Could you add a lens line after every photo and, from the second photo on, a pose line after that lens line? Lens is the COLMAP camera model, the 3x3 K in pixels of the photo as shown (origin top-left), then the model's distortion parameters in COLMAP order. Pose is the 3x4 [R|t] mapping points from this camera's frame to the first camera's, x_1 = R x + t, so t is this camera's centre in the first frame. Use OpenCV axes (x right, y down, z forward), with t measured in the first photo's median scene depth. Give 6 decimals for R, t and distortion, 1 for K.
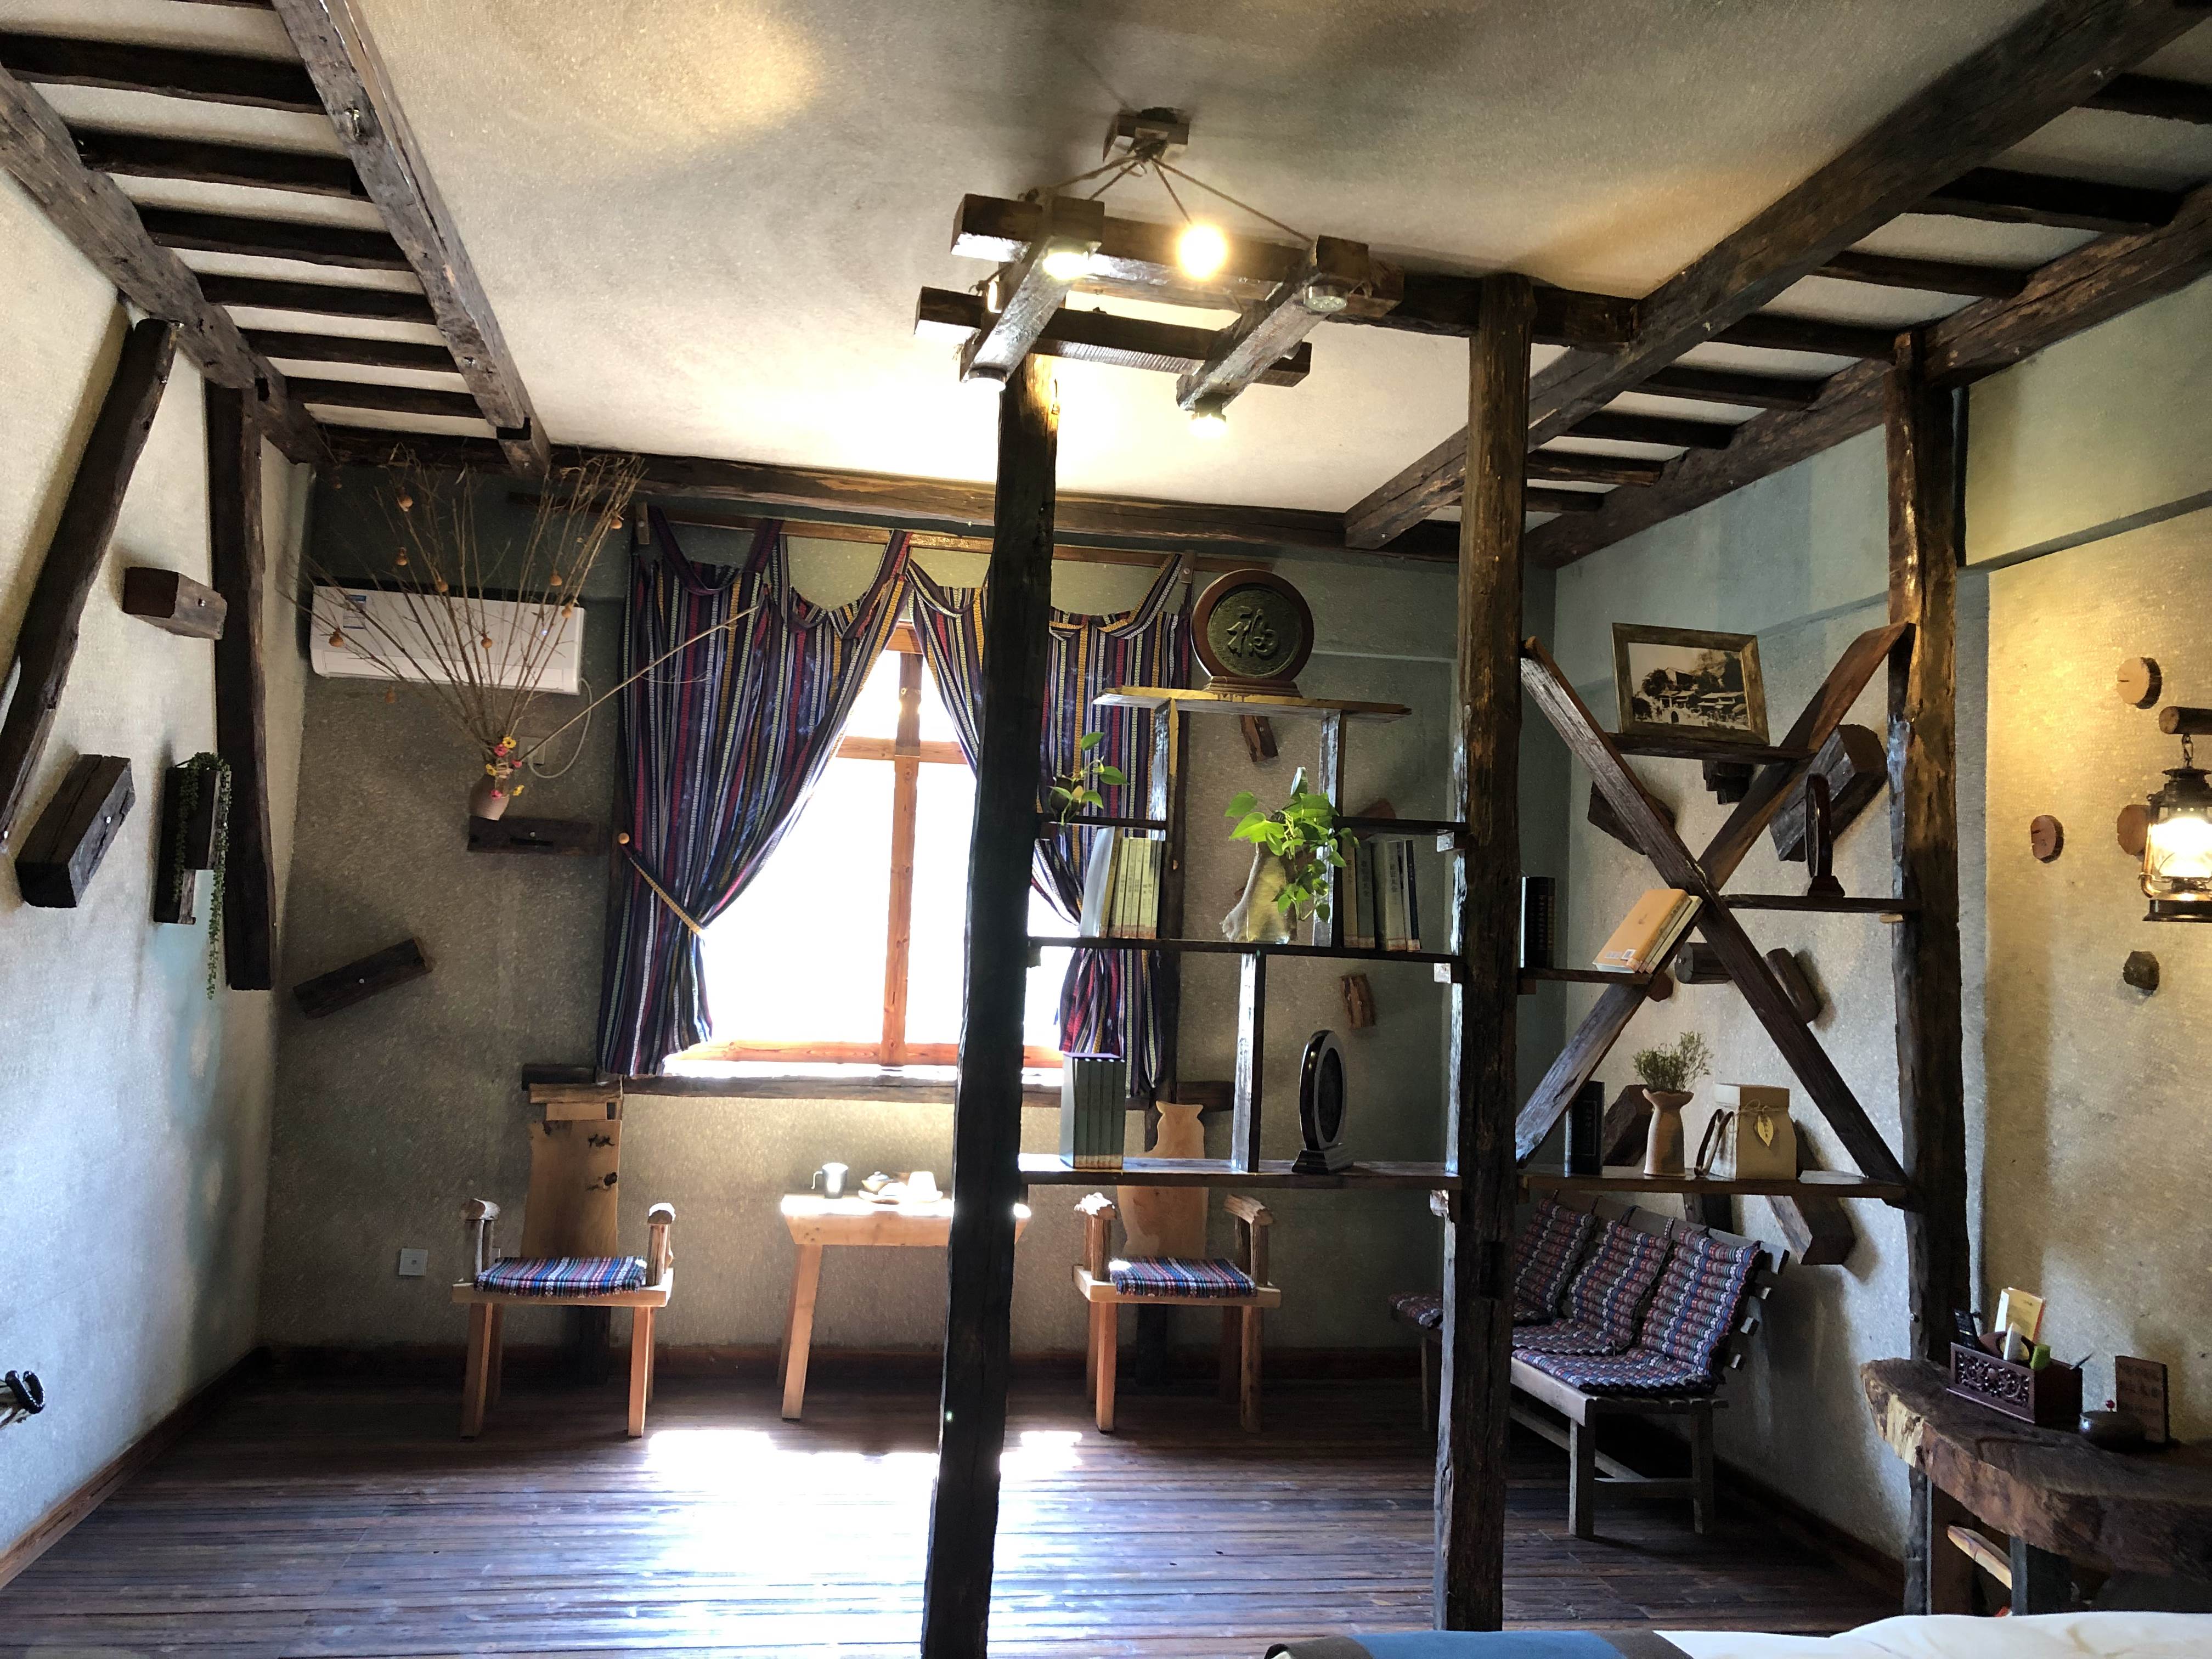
lens RADIAL K [[1808.1, 0, 1118.3], [0, 1808.1, 765.0], [0, 0, 1]] dist [0.085737, -0.105240]
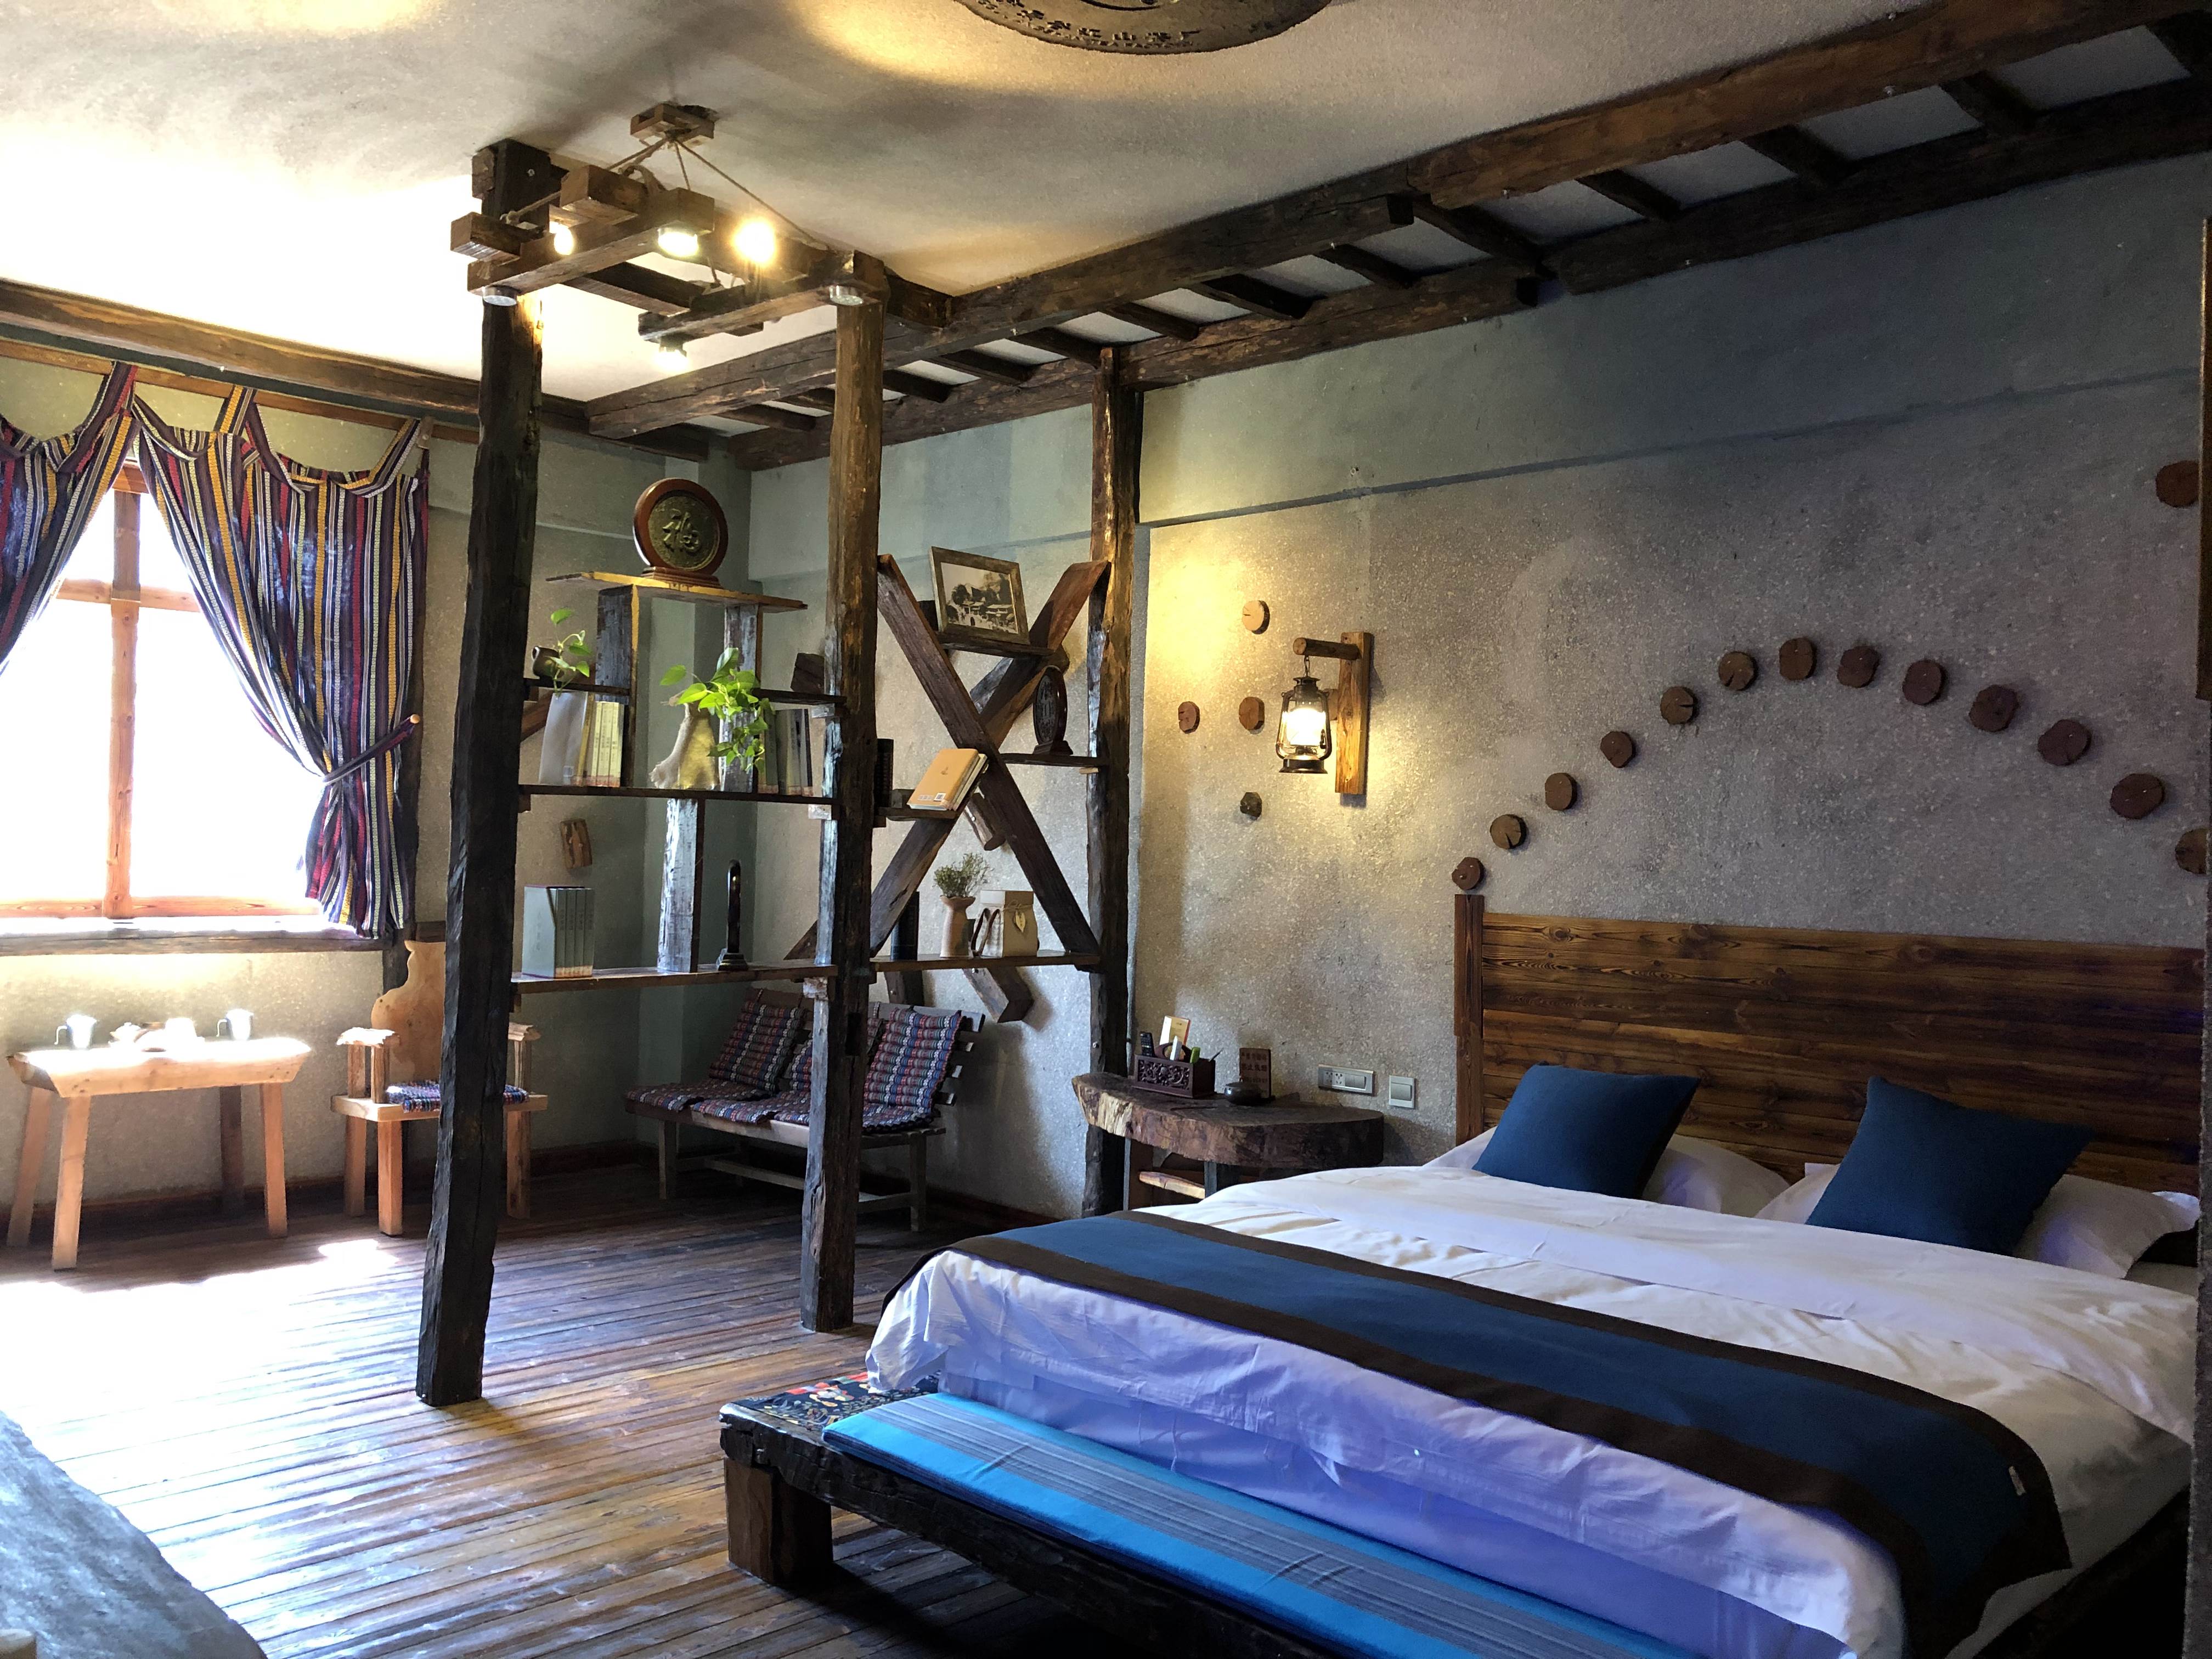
lens RADIAL K [[1808.1, 0, 1118.3], [0, 1808.1, 765.0], [0, 0, 1]] dist [0.085737, -0.105240]
pose [[0.822407, 0.005464, 0.568873, -0.355113], [-0.051604, 0.996548, 0.065031, -0.012591], [-0.566554, -0.082838, 0.819851, -0.157614]]
